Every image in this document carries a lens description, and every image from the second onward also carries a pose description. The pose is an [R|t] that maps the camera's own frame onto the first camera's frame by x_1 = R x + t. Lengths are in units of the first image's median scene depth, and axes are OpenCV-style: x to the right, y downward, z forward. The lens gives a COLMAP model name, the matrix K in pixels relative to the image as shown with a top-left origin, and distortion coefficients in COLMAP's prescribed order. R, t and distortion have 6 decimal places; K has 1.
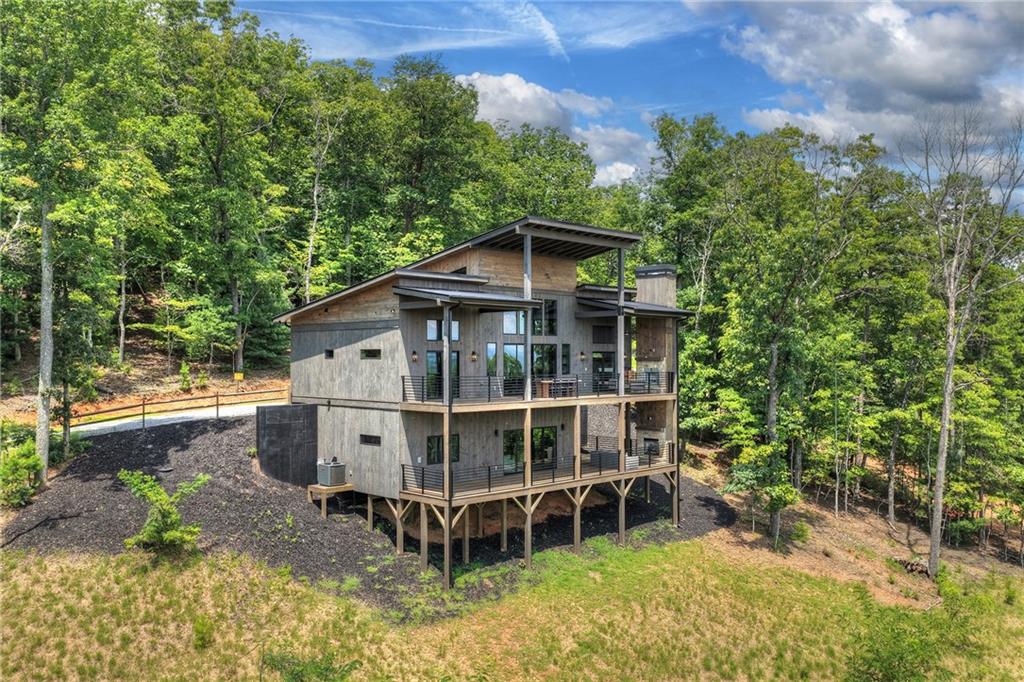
lens RADIAL K [[853.1, 0, 507.7], [0, 853.1, 343.4], [0, 0, 1]] dist [0.002564, 0.012446]
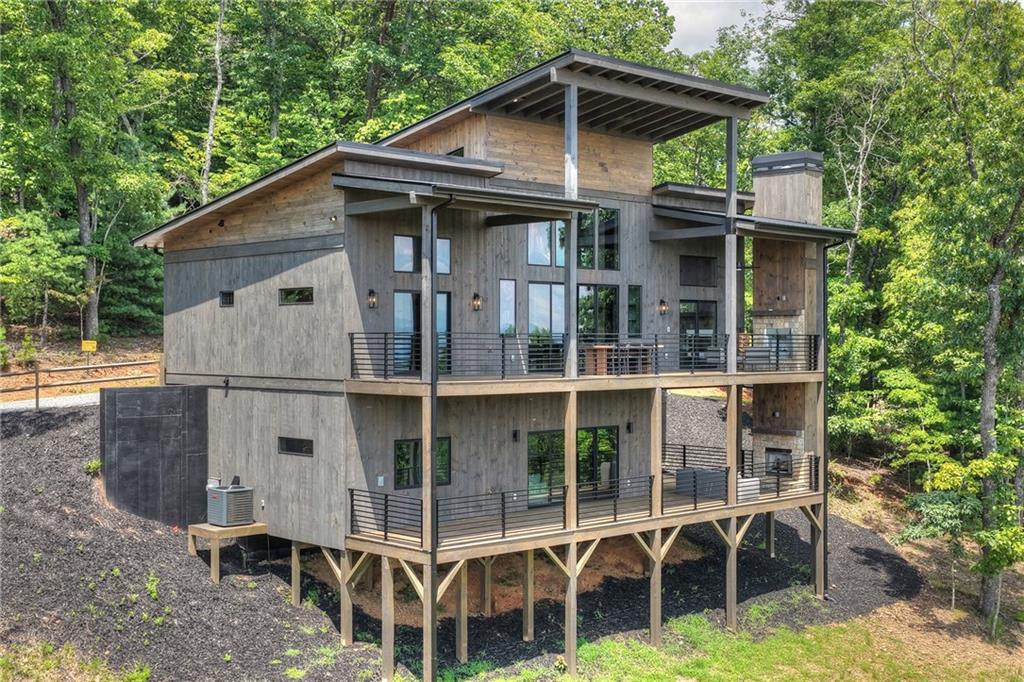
lens RADIAL K [[1249.0, 0, 508.5], [0, 1249.0, 339.9], [0, 0, 1]] dist [-0.003558, 0.014153]
pose [[0.999870, 0.001611, -0.016053, -0.004436], [-0.001383, 0.999899, 0.014178, 0.027150], [0.016074, -0.014154, 0.999771, 0.151253]]
